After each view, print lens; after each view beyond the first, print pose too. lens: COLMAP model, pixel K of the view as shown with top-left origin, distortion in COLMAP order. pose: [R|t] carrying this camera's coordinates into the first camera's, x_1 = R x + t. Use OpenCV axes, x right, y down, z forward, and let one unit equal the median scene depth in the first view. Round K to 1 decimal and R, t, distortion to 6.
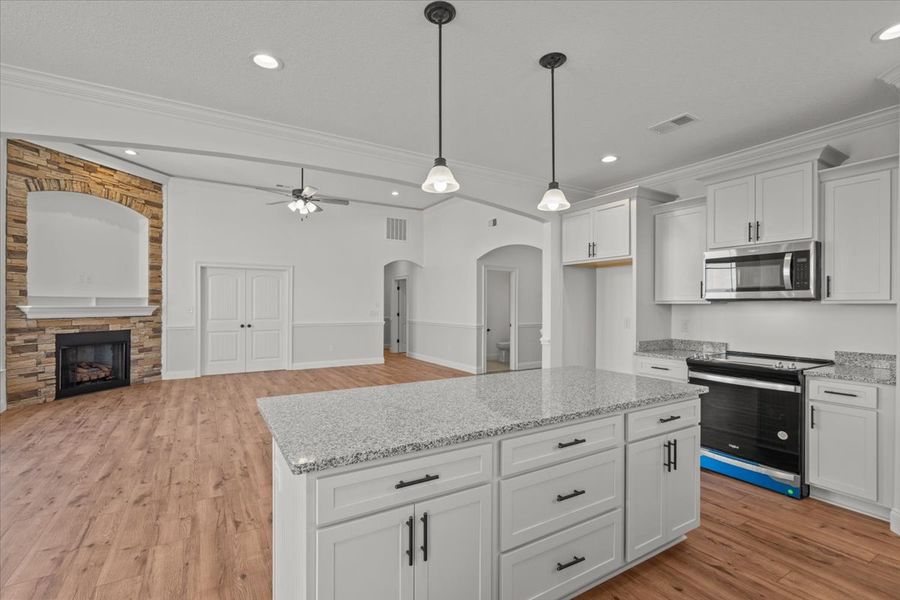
lens RADIAL K [[405.5, 0, 434.6], [0, 405.5, 305.8], [0, 0, 1]] dist [-0.005584, 0.002551]
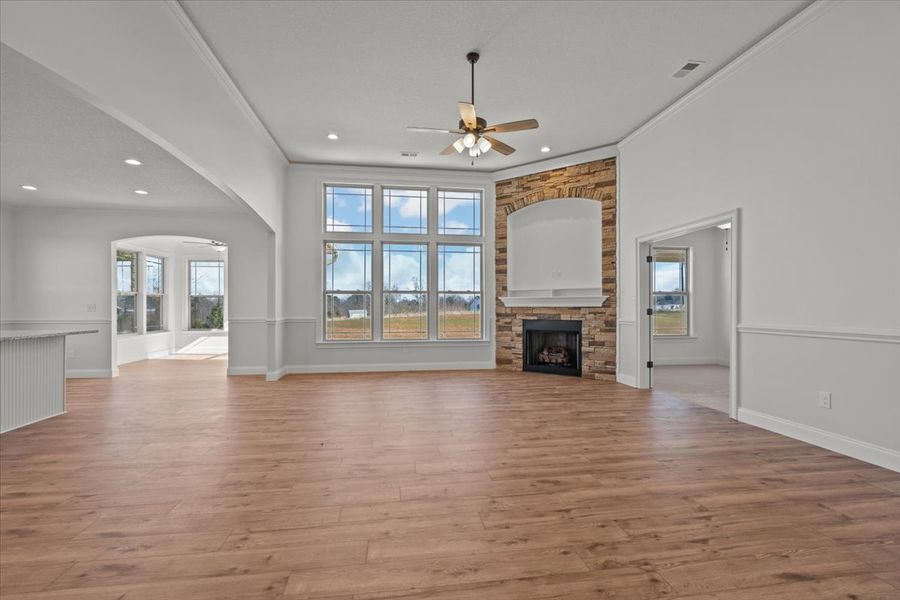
lens RADIAL K [[405.5, 0, 449.4], [0, 405.5, 305.8], [0, 0, 1]] dist [-0.005584, 0.002551]
pose [[-0.361124, -0.002901, -0.932513, 0.312402], [-0.000177, 0.999995, -0.003043, 0.027851], [0.932518, -0.000934, -0.361123, 1.140670]]
